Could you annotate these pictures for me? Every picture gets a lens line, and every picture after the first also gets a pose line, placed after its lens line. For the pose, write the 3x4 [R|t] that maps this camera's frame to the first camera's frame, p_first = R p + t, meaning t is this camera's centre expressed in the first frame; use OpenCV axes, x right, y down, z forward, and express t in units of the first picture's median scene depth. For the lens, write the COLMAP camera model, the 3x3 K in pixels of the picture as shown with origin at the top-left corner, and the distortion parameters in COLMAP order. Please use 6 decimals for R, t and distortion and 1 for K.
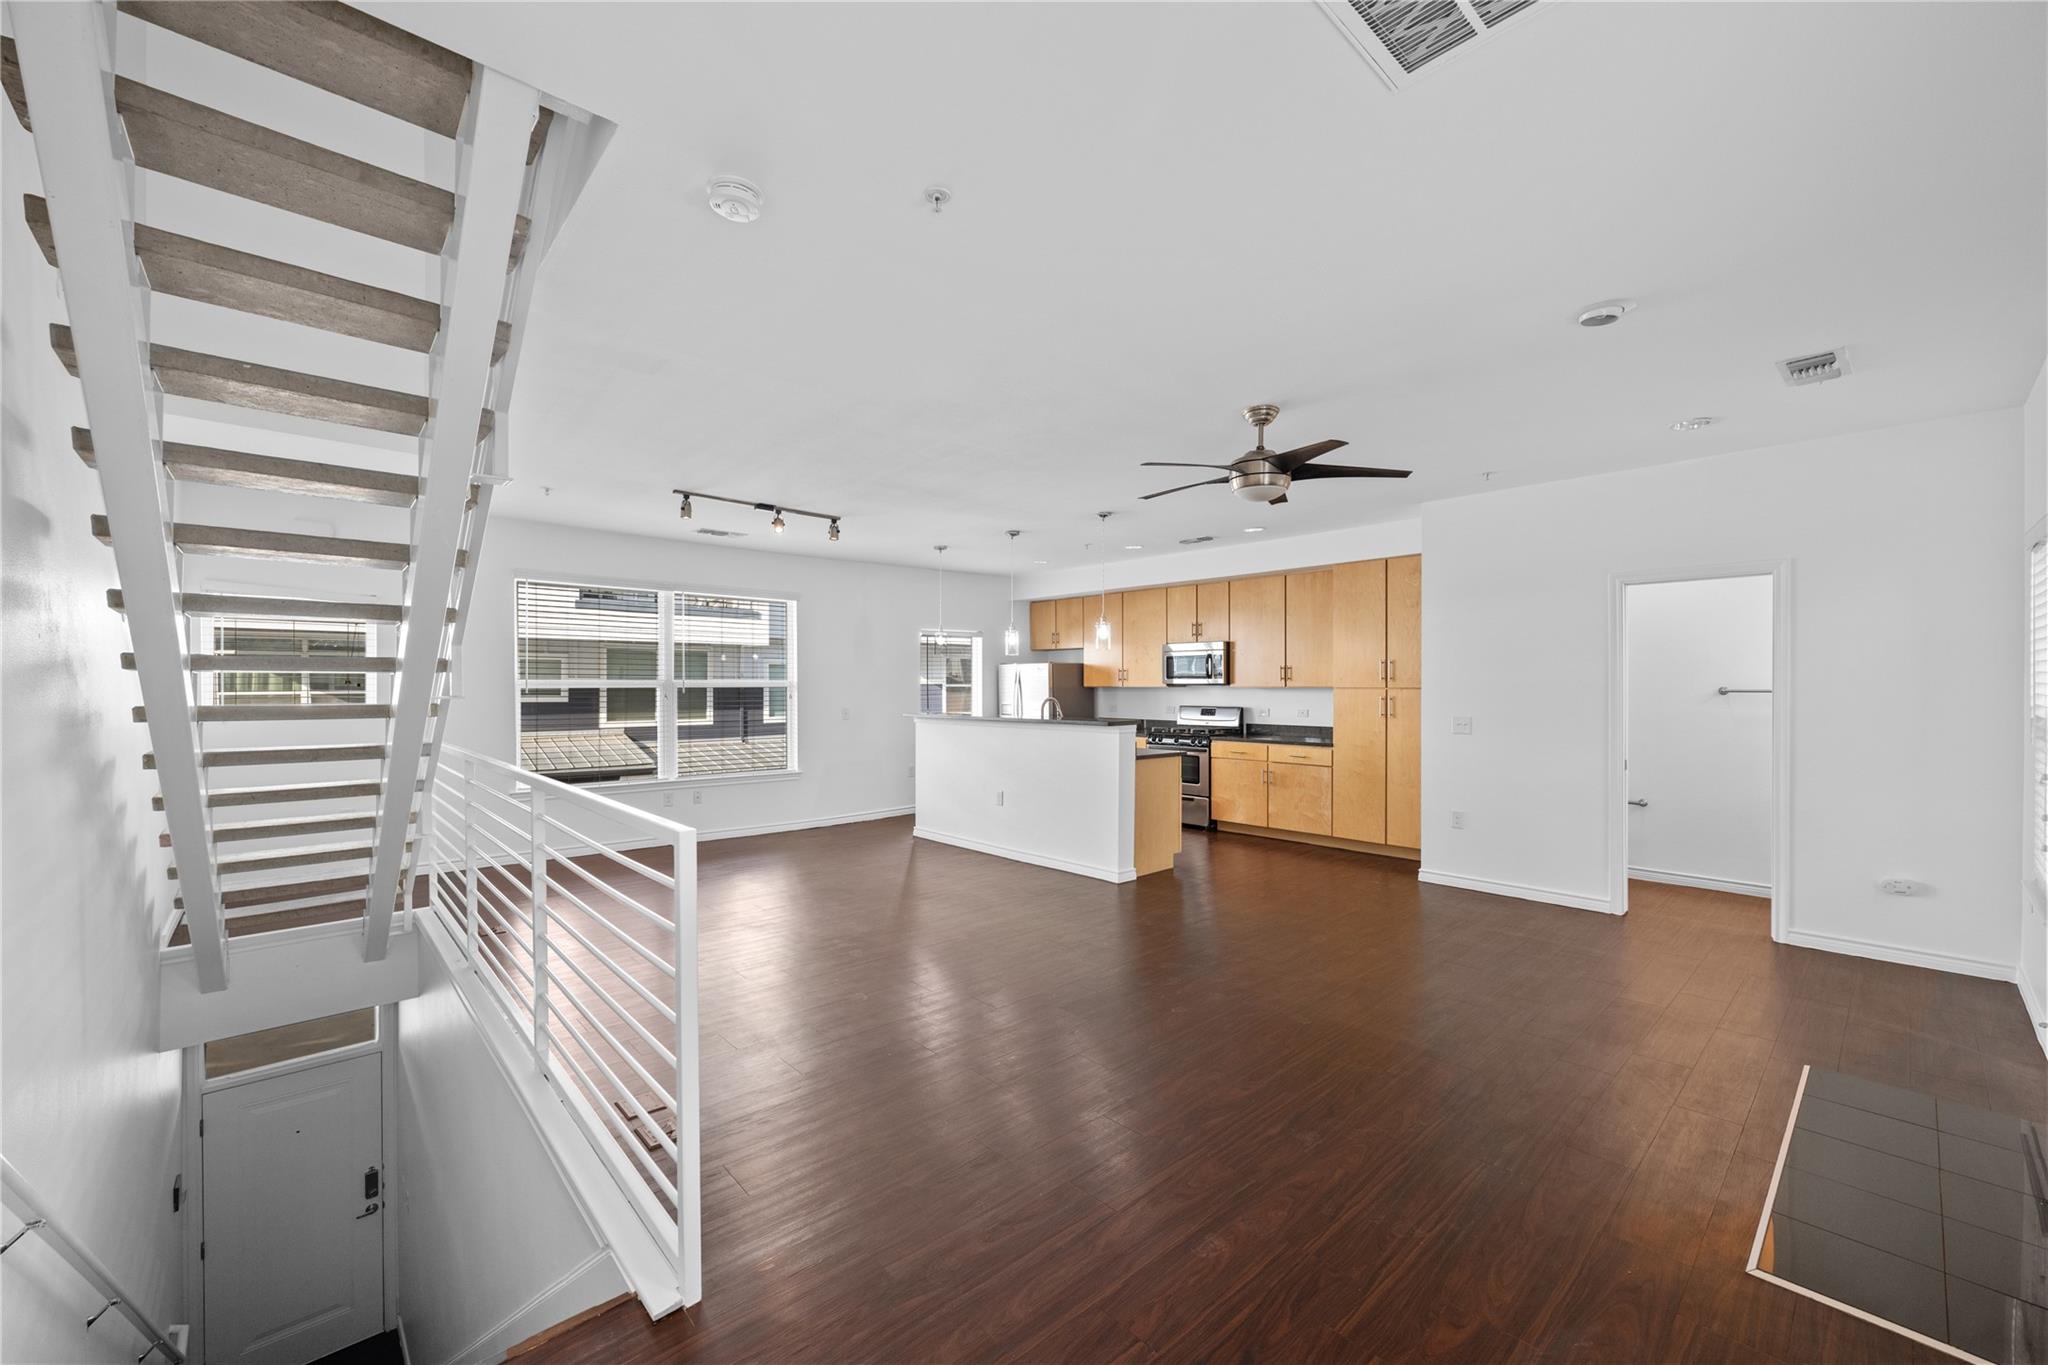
lens RADIAL K [[812.4, 0, 1020.6], [0, 812.4, 685.4], [0, 0, 1]] dist [0.000671, 0.000519]
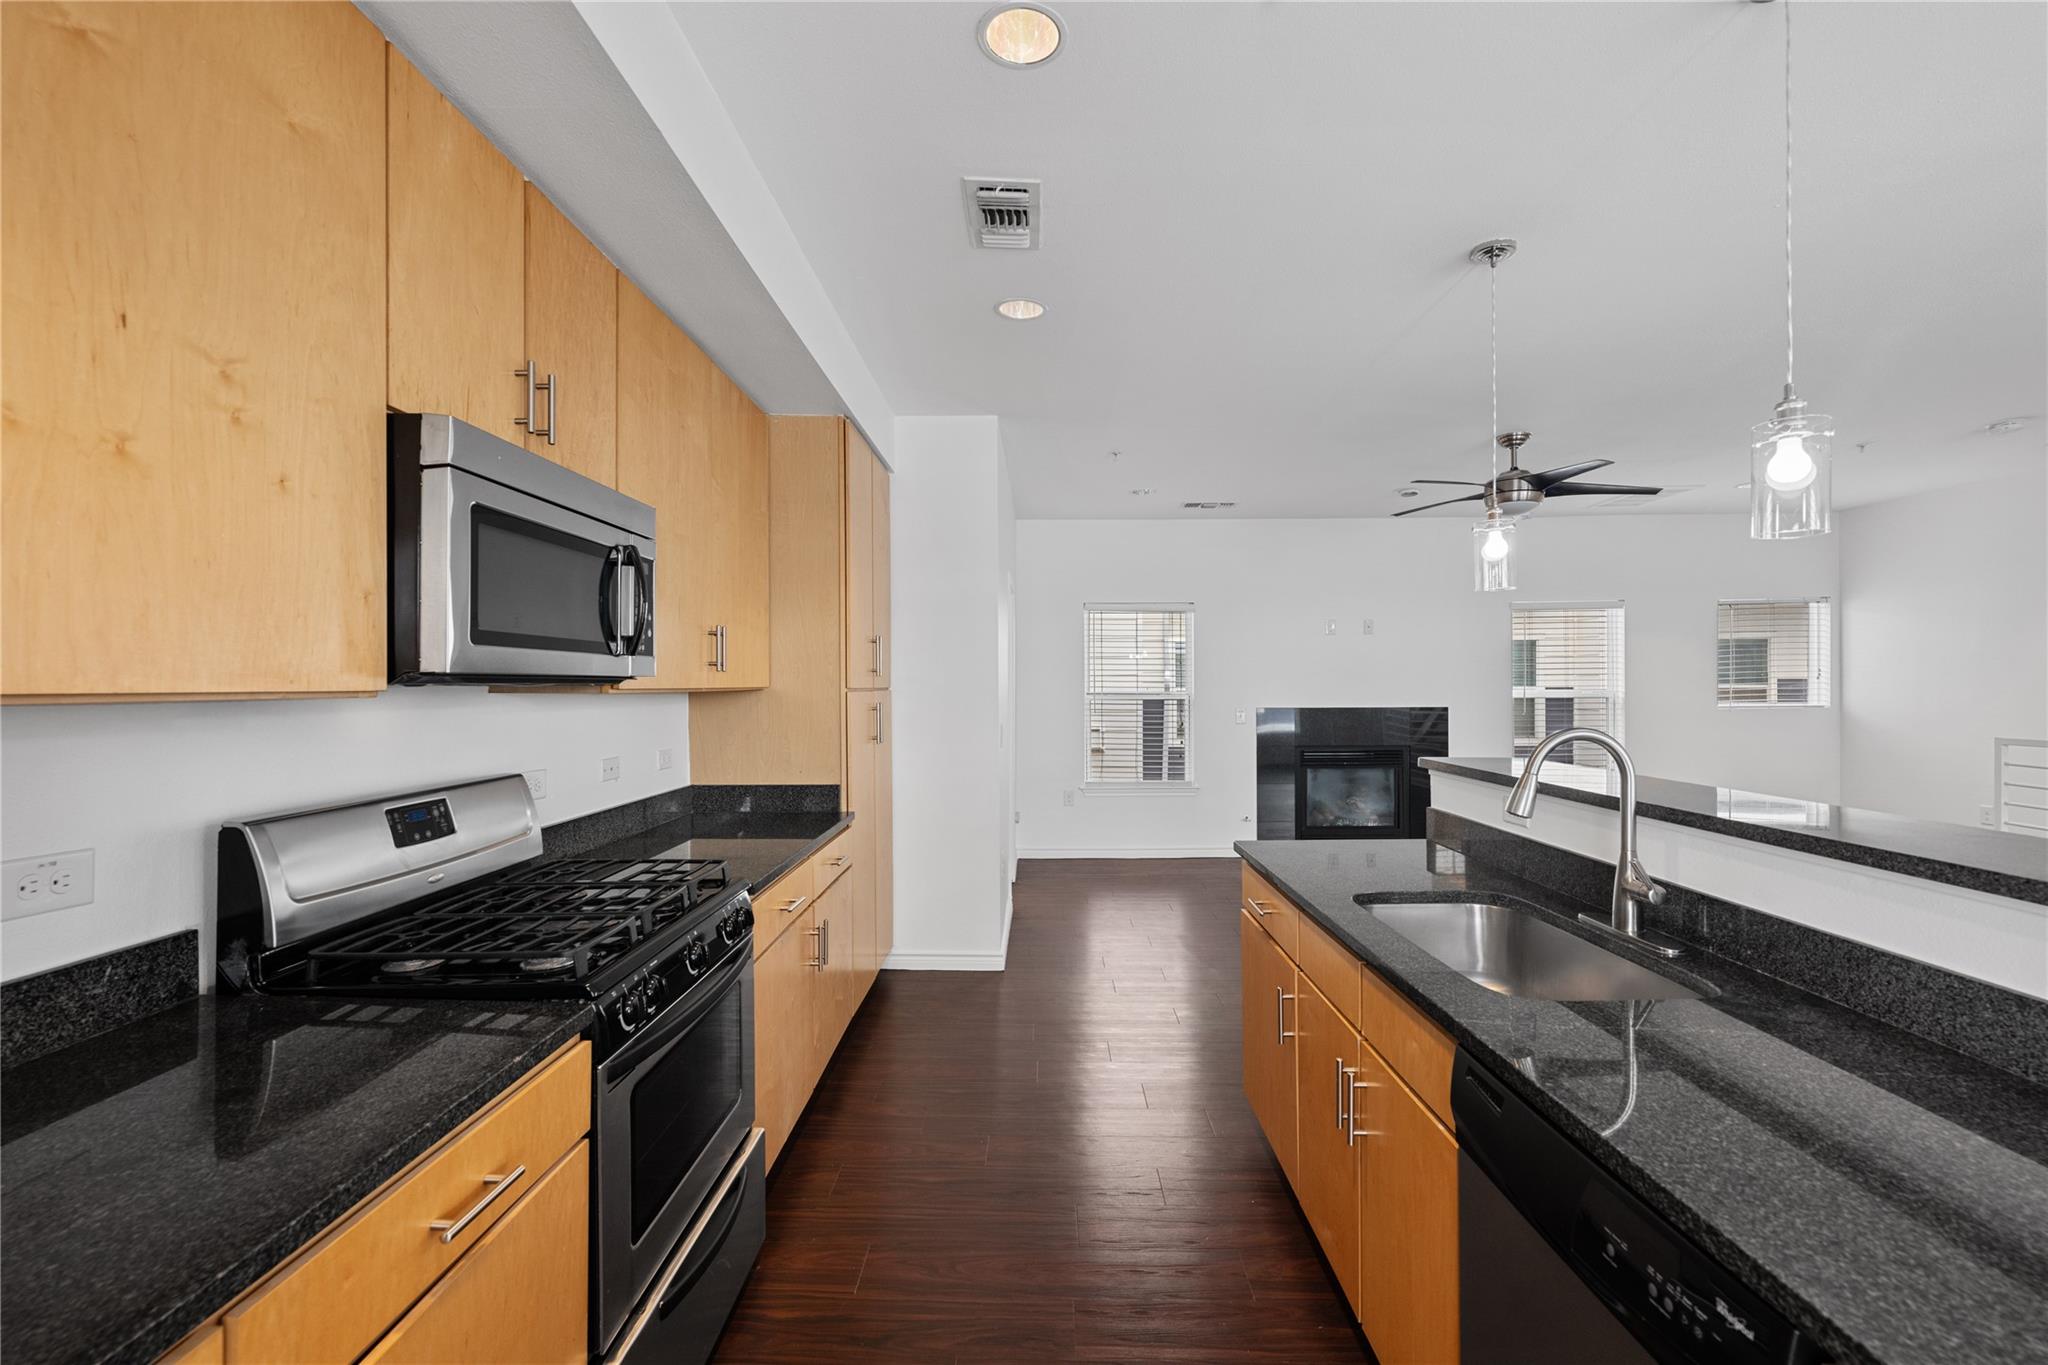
lens RADIAL K [[868.6, 0, 1024.6], [0, 868.6, 683.4], [0, 0, 1]] dist [-0.003856, -0.000163]
pose [[-0.731308, 0.001841, 0.682044, -0.017487], [0.000231, 0.999997, -0.002451, 0.000090], [-0.682047, -0.001635, -0.731307, 1.076329]]
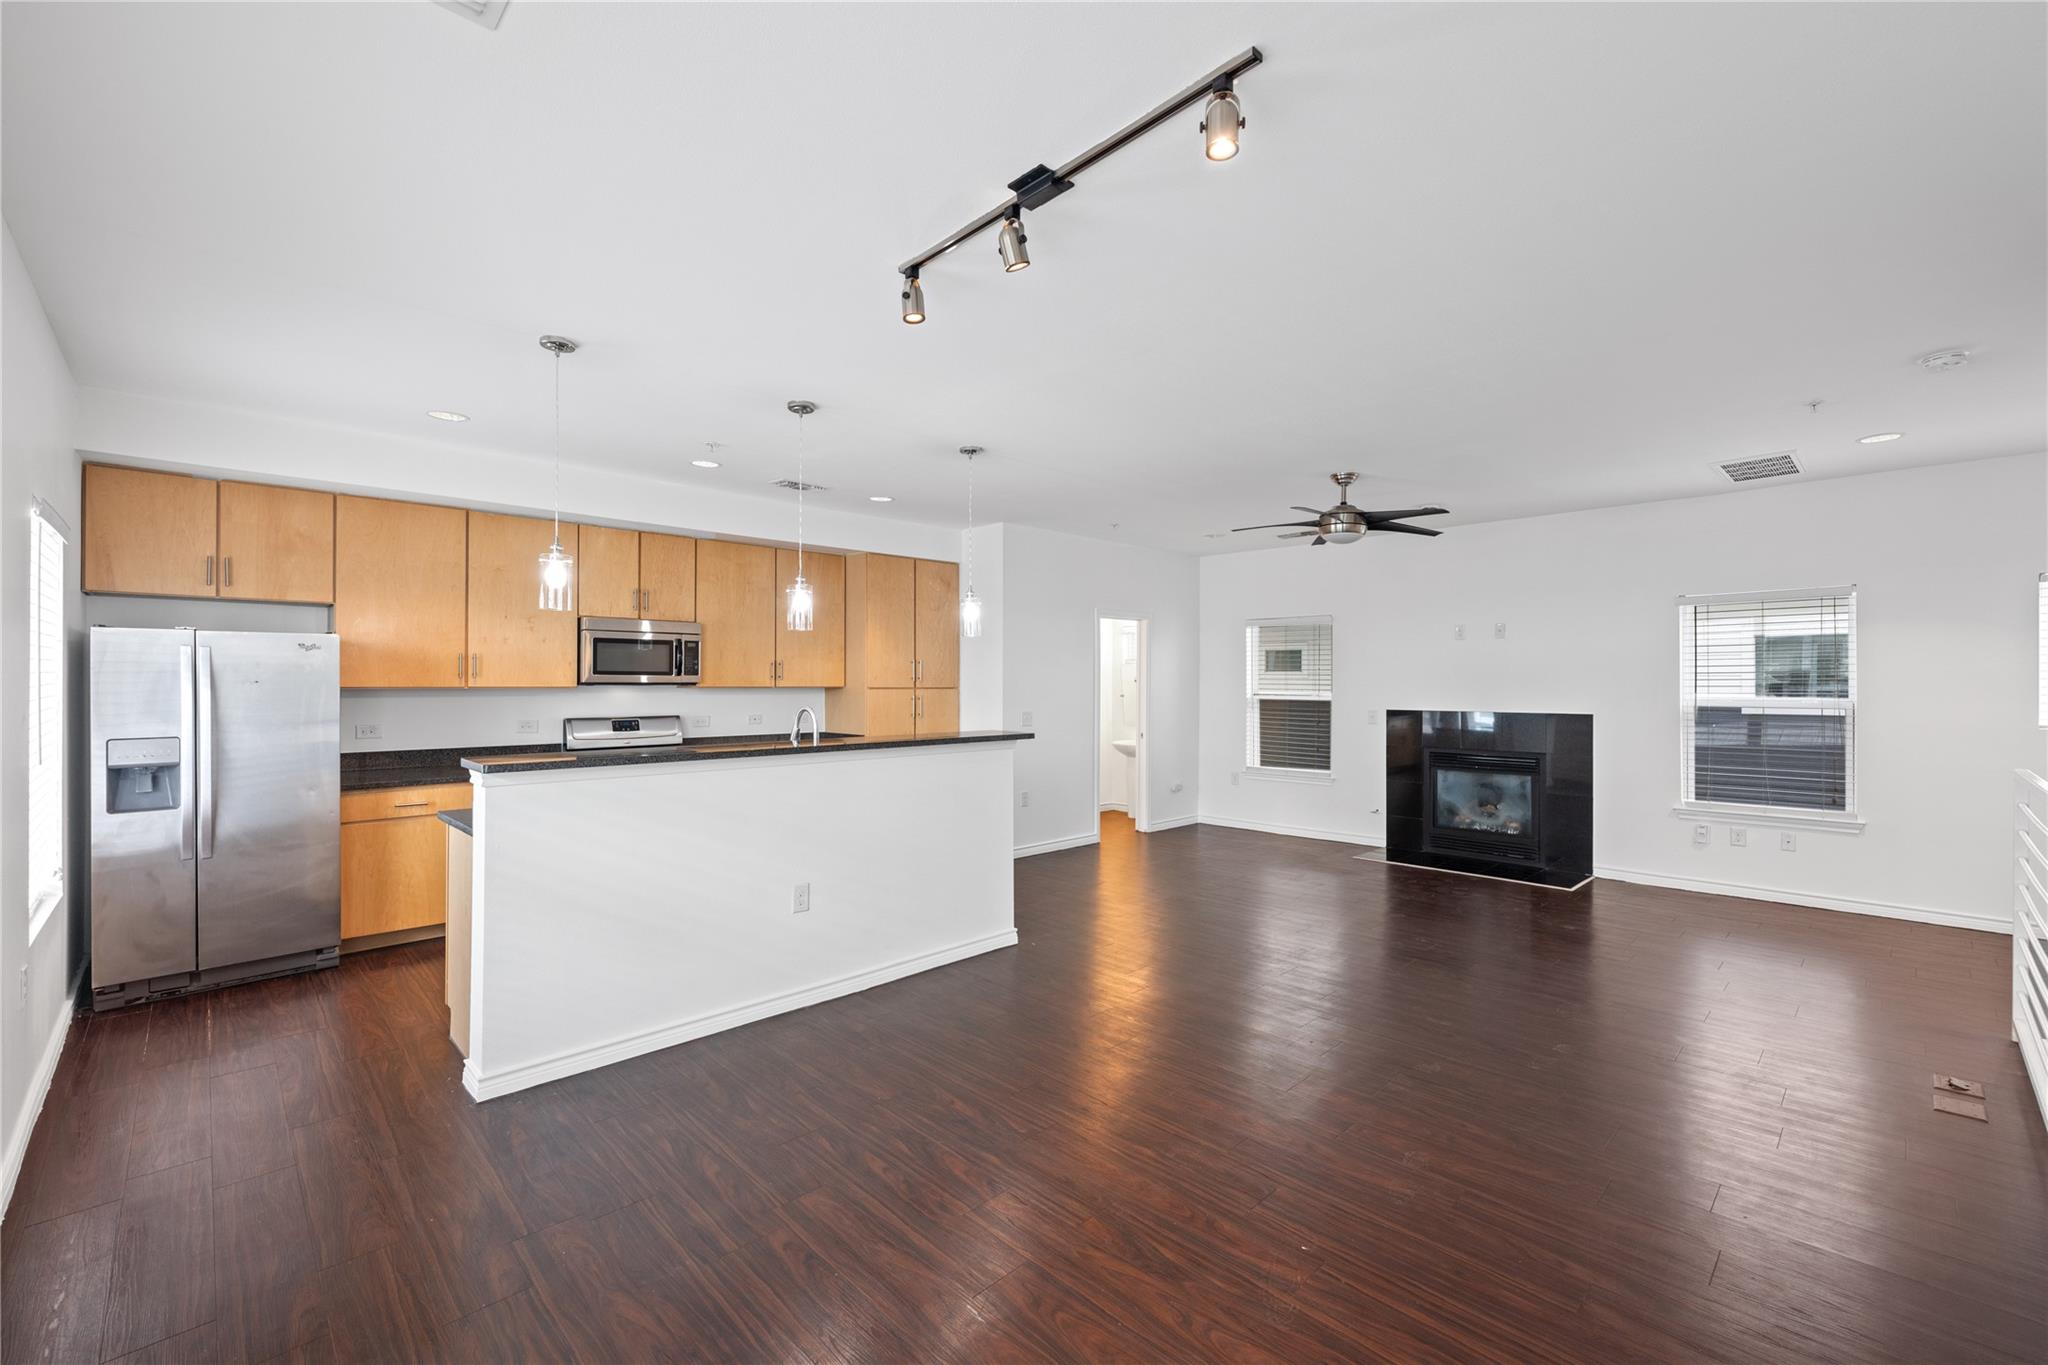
lens RADIAL K [[868.6, 0, 1036.4], [0, 868.6, 679.4], [0, 0, 1]] dist [-0.003856, -0.000163]
pose [[-0.044162, -0.000661, 0.999024, -0.498350], [-0.007293, 0.999973, 0.000339, -0.007308], [-0.998998, -0.007271, -0.044165, 0.713251]]
